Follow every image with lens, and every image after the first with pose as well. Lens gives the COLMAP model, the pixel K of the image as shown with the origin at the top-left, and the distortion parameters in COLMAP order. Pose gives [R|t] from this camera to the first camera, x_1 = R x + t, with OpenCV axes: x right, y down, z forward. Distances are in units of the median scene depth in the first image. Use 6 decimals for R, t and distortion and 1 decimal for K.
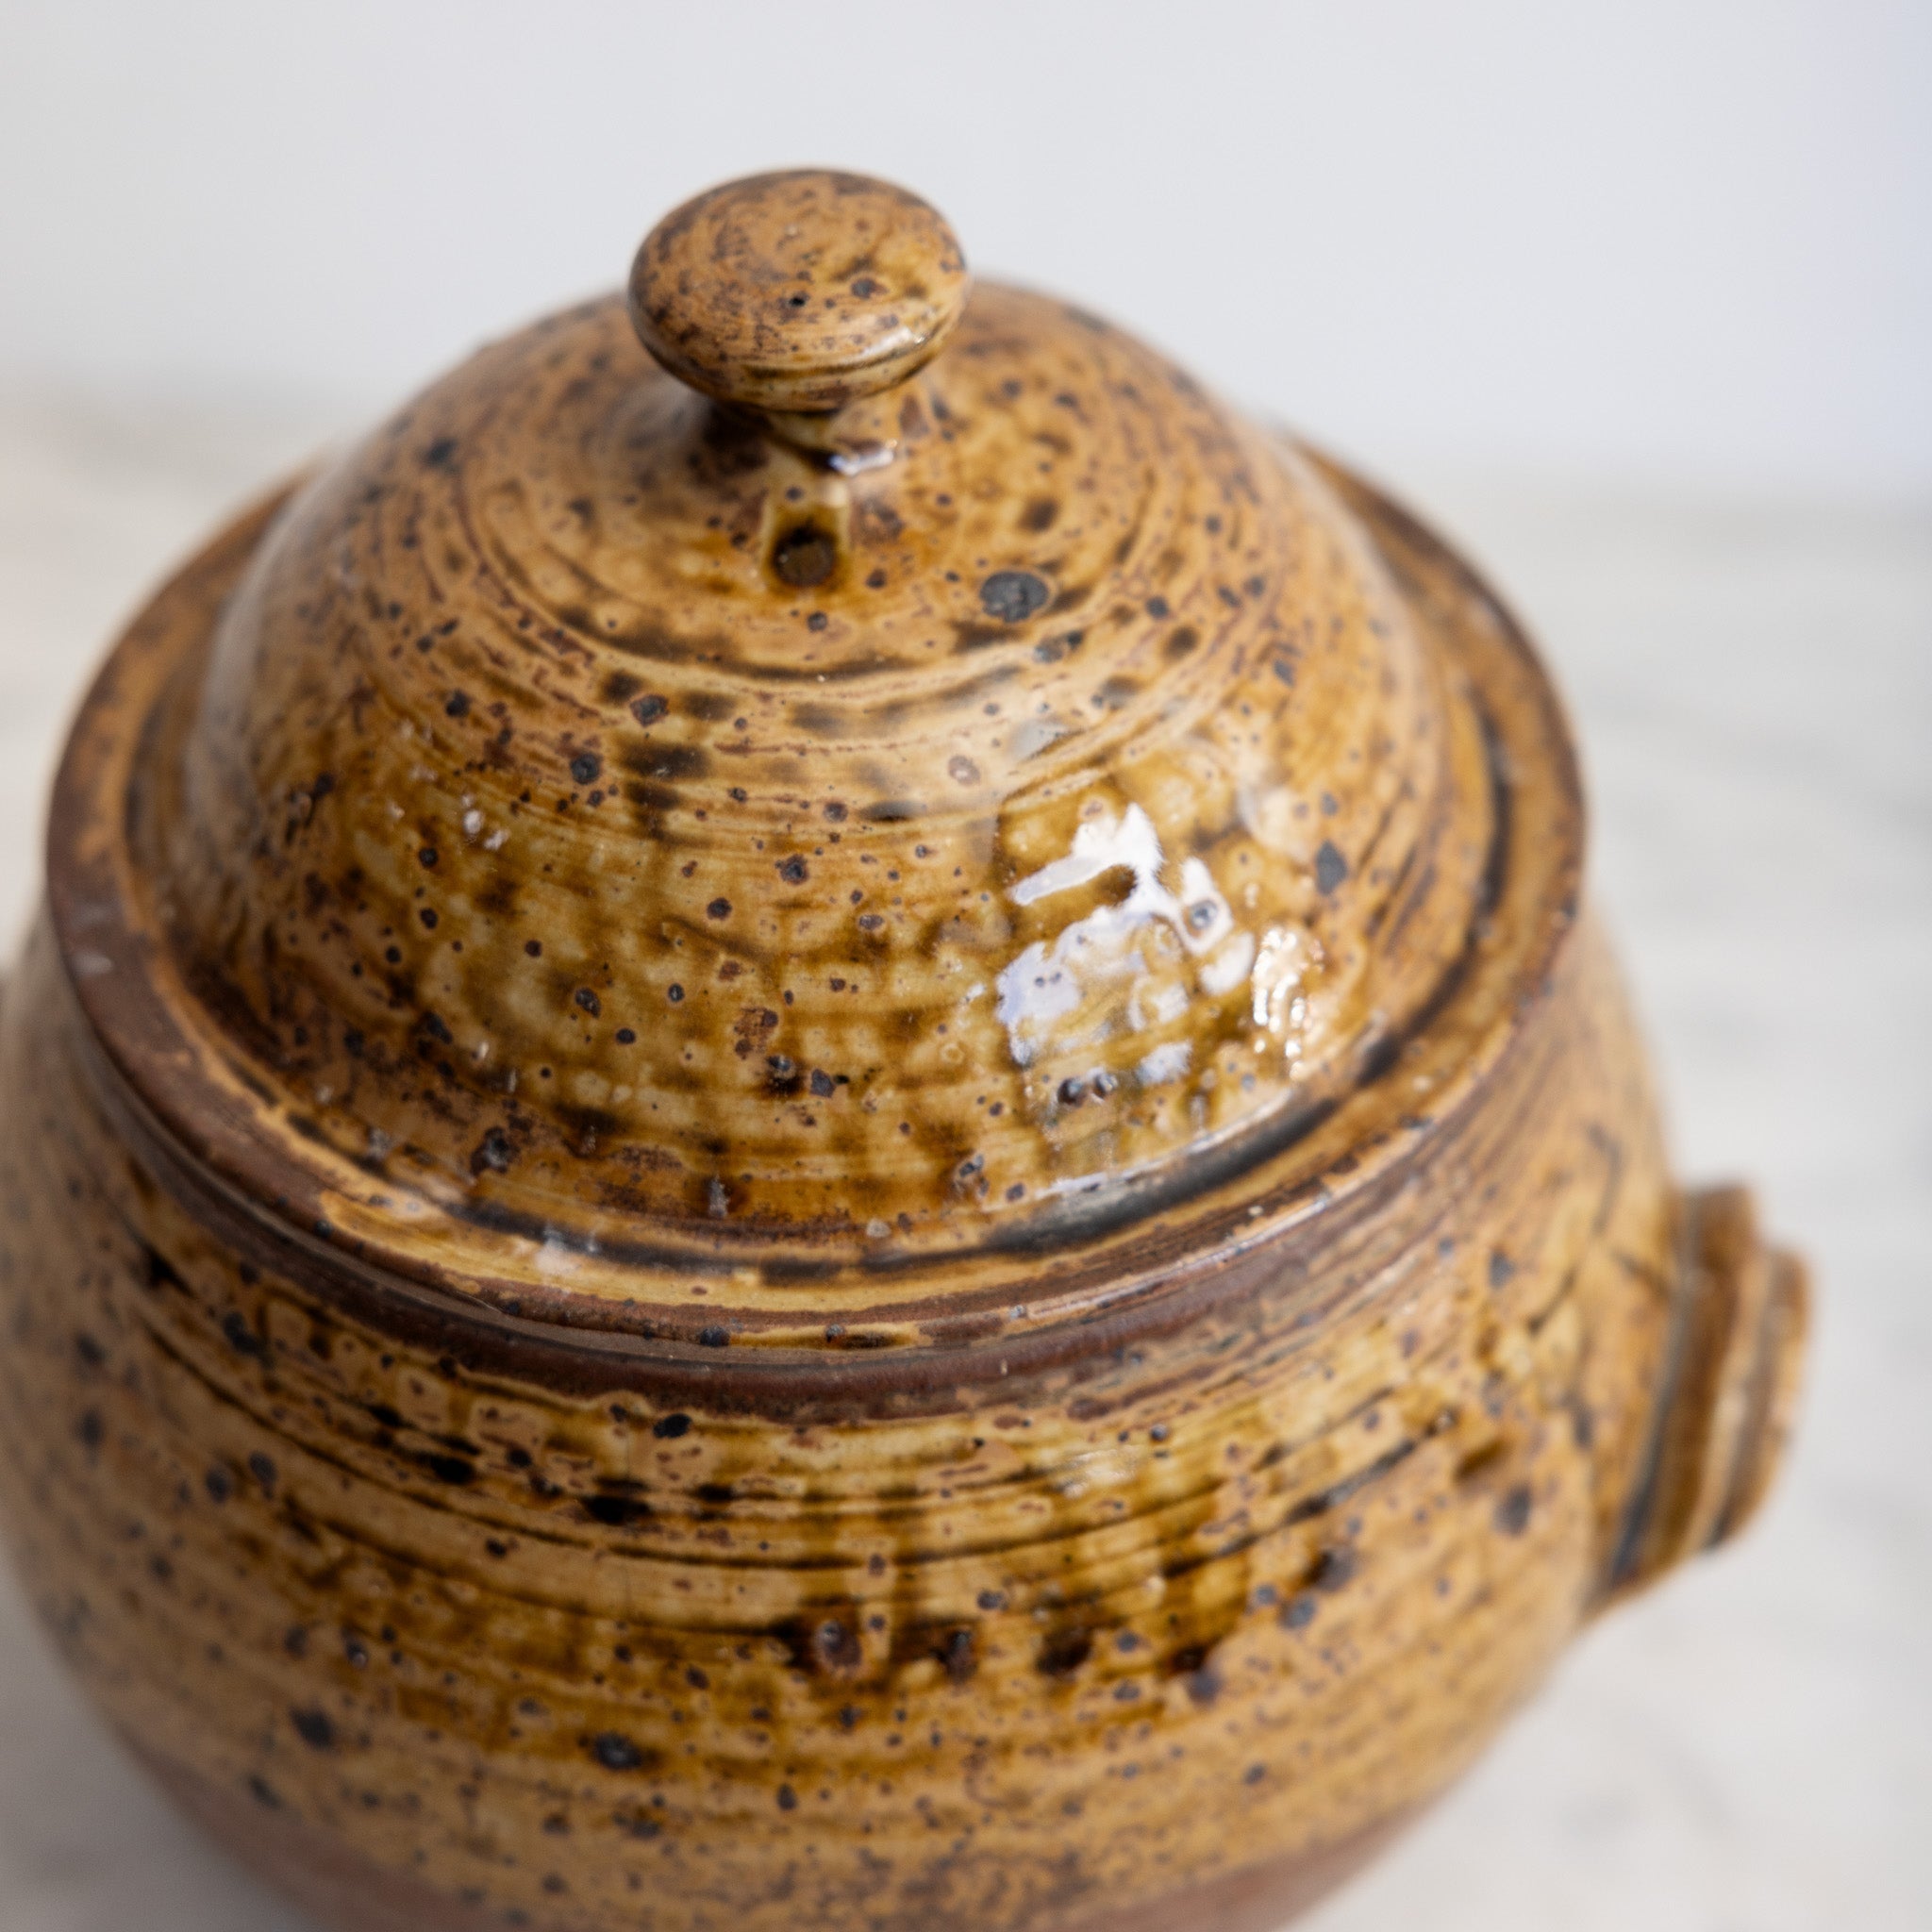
lens RADIAL K [[5547.0, 0, 966.0], [0, 5547.0, 966.0], [0, 0, 1]] dist [0.059265, -0.462649]
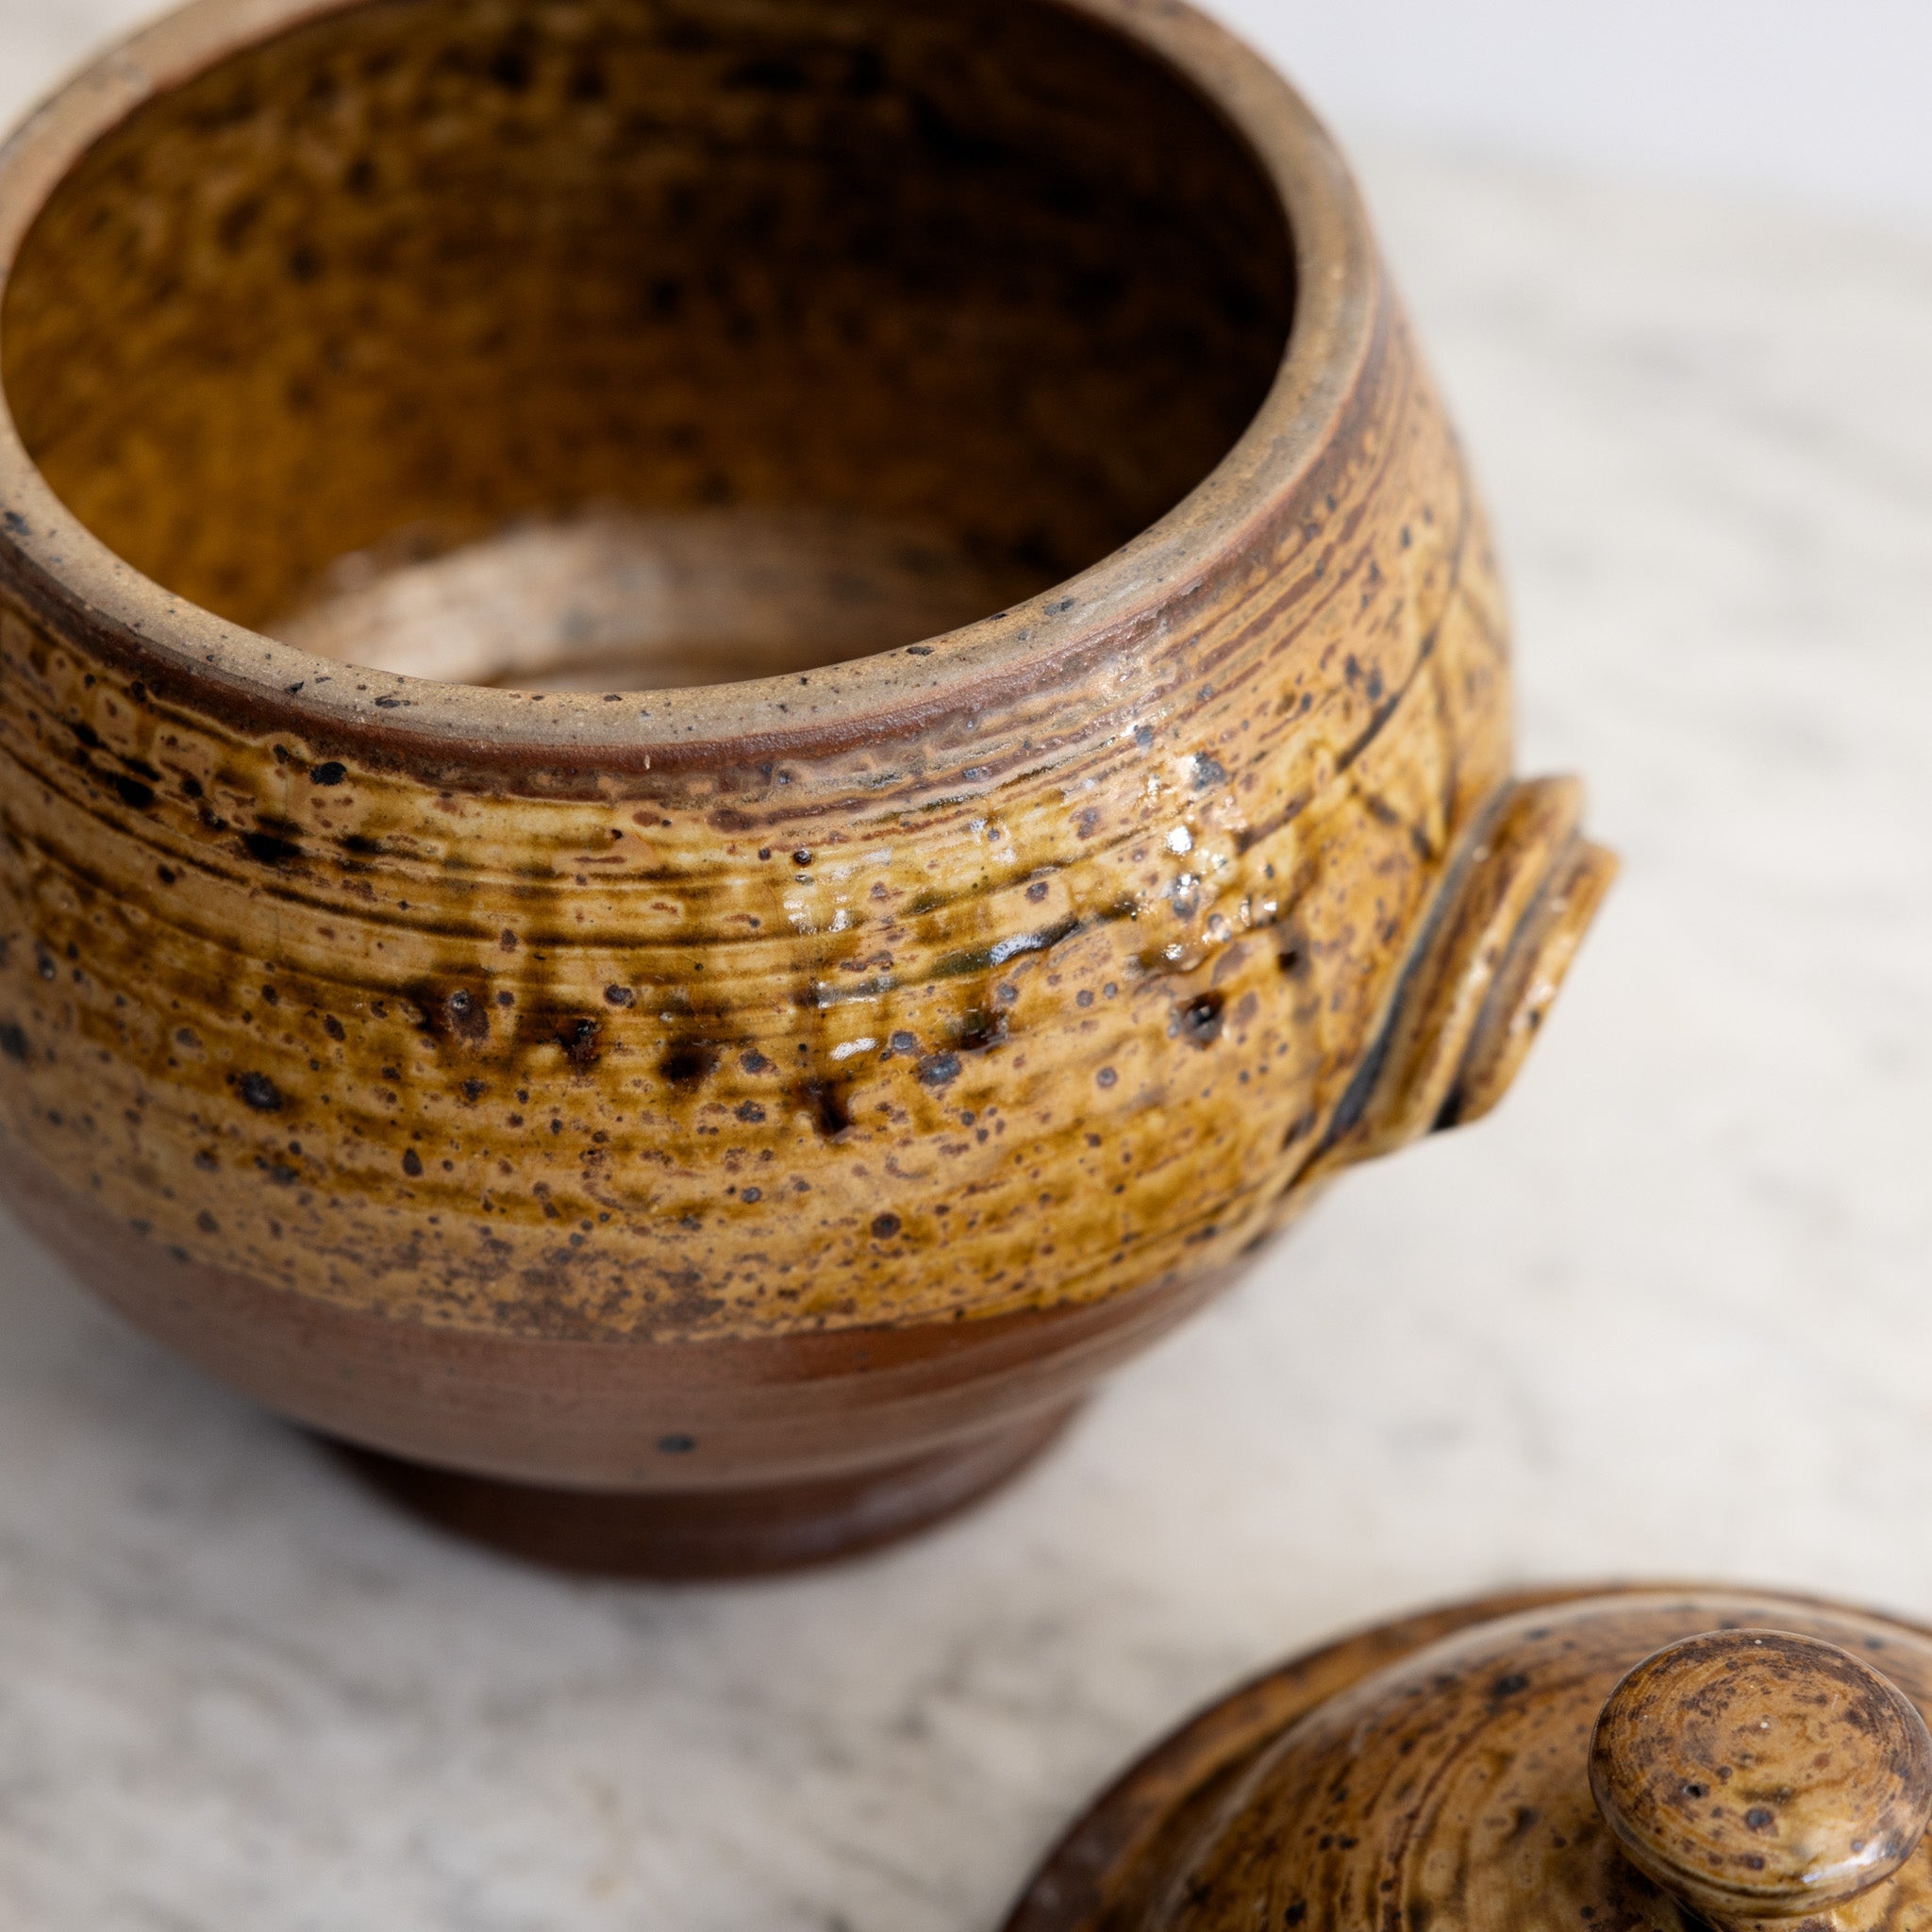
lens RADIAL K [[5547.0, 0, 966.0], [0, 5547.0, 966.0], [0, 0, 1]] dist [0.059265, -0.462649]
pose [[0.974933, 0.147736, -0.166372, 0.235765], [-0.147211, 0.988983, 0.015552, 0.083493], [0.166837, 0.009330, 0.985940, 0.002551]]
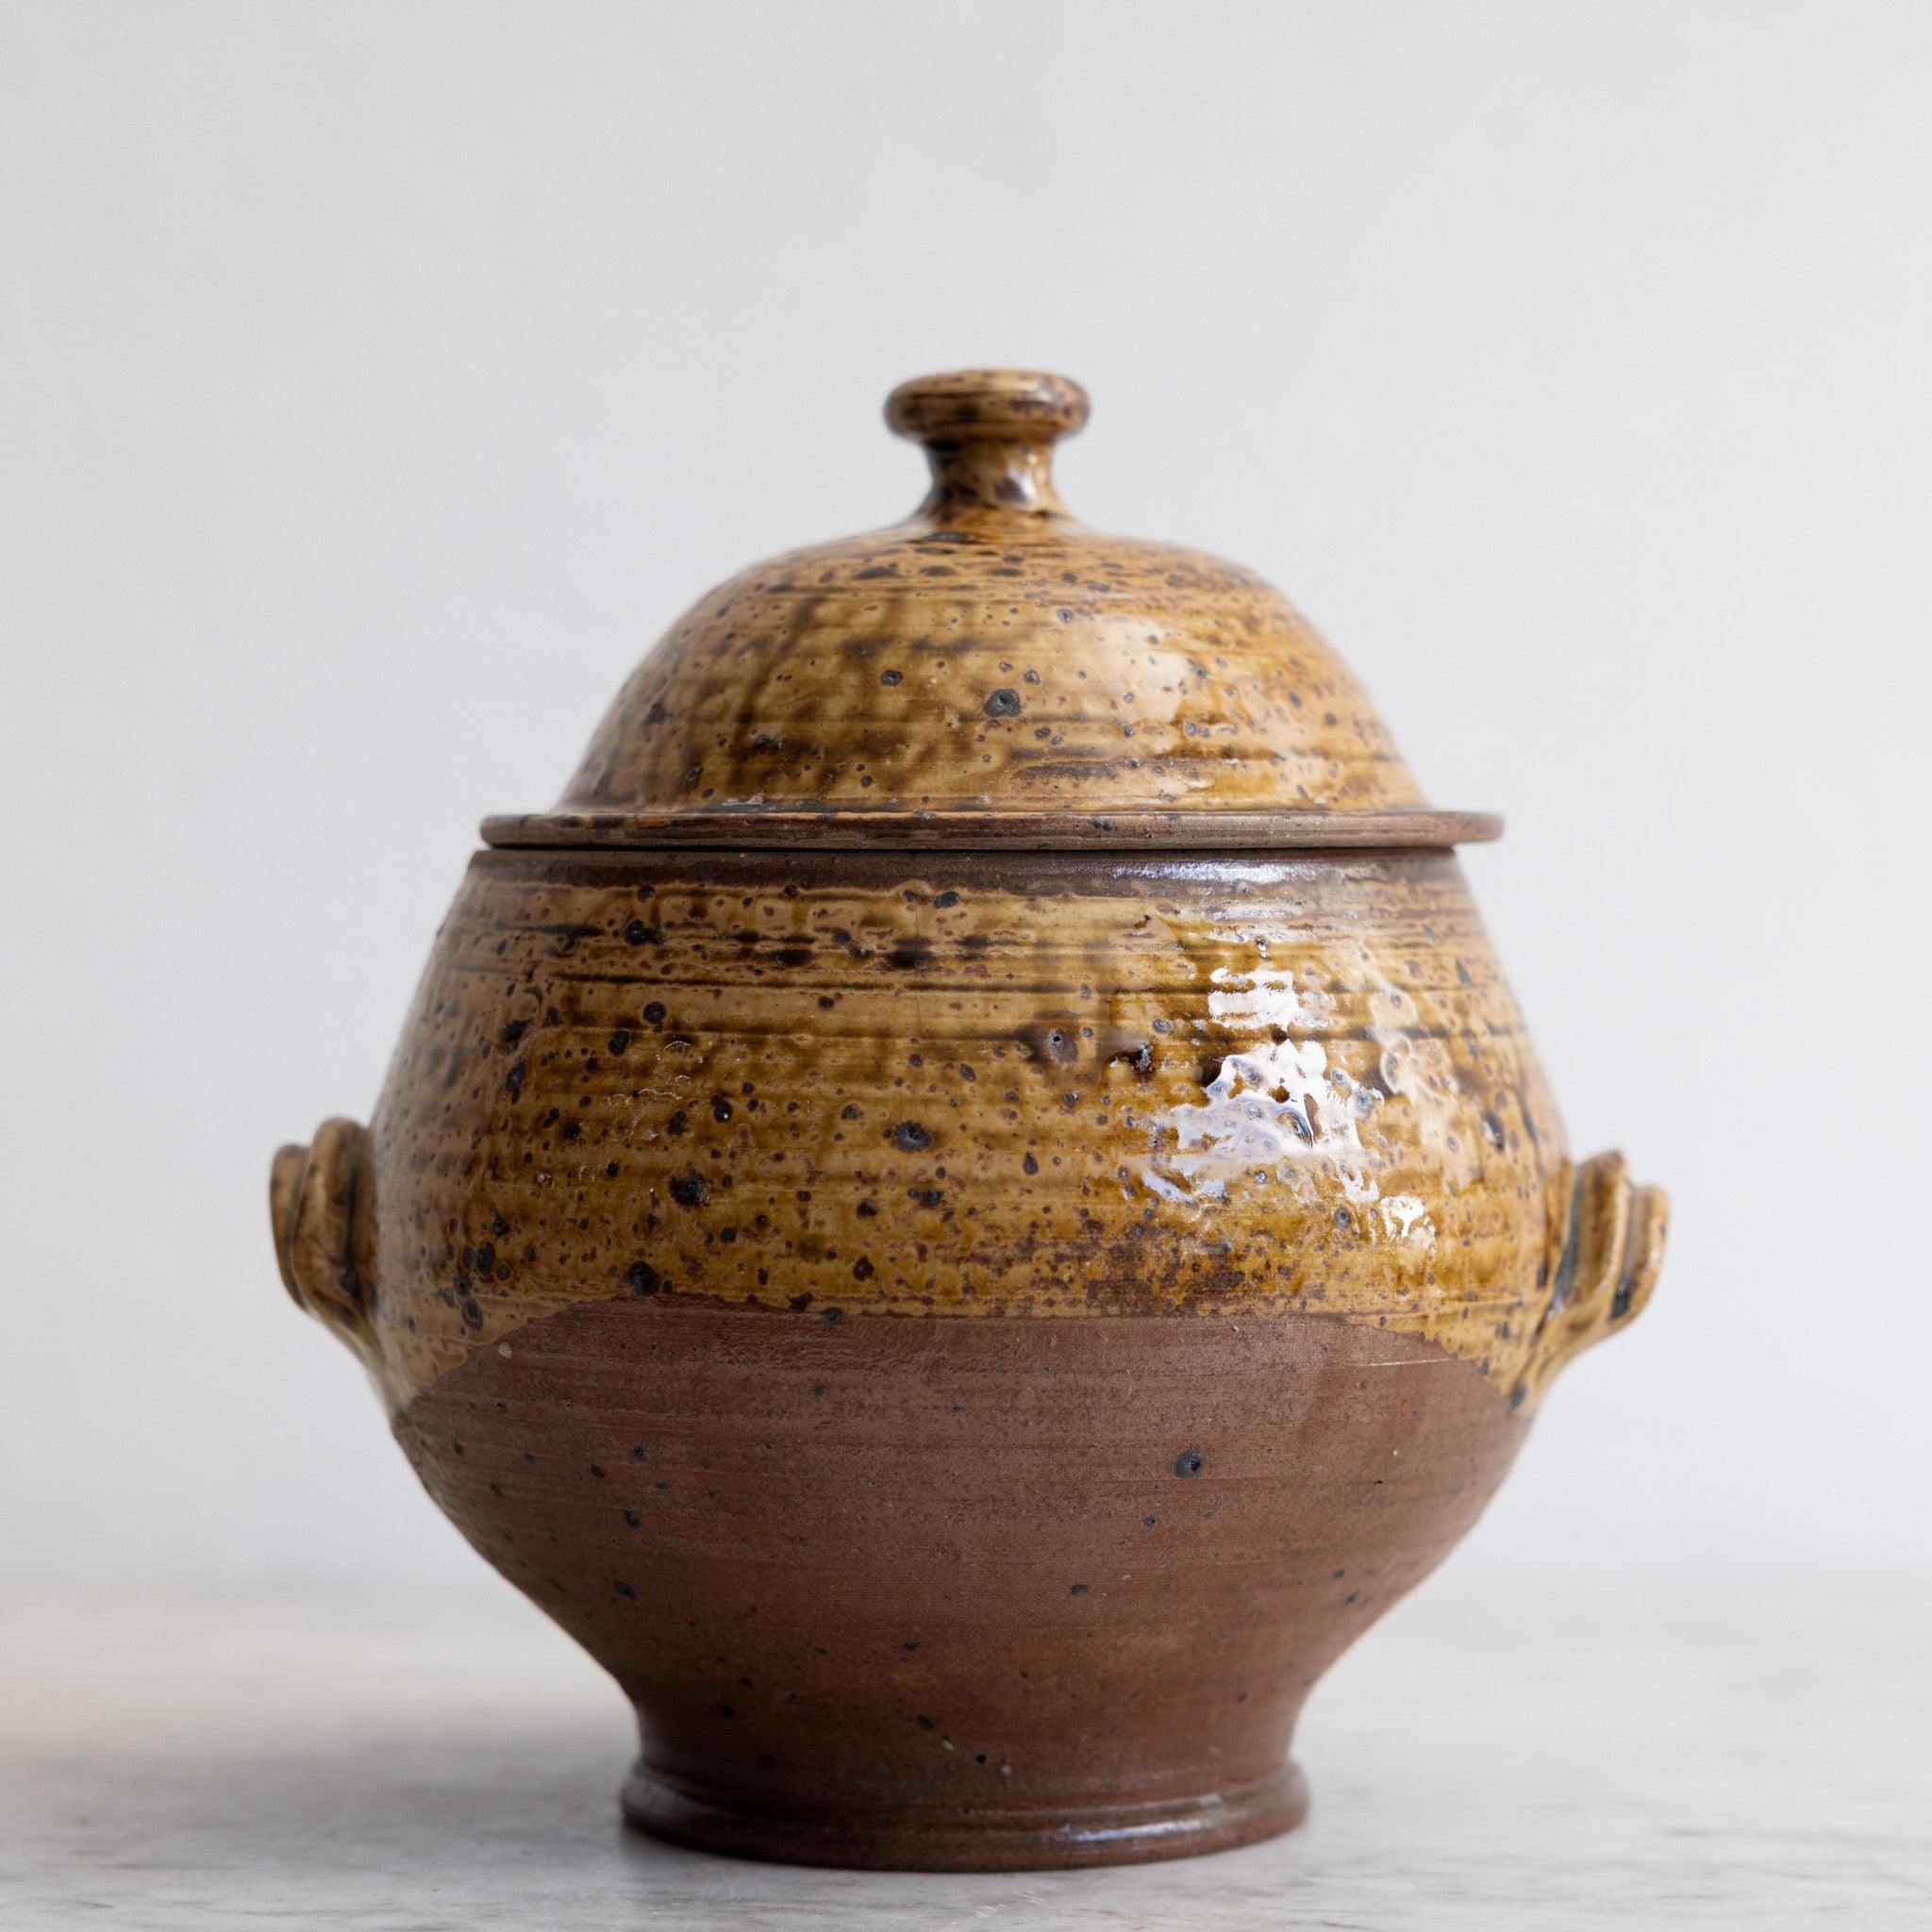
lens RADIAL K [[5547.0, 0, 966.0], [0, 5547.0, 966.0], [0, 0, 1]] dist [0.059265, -0.462649]
pose [[0.994063, -0.000030, 0.108810, -0.207907], [0.071133, 0.756903, -0.649645, 1.057141], [-0.082339, 0.653527, 0.752411, -0.119115]]
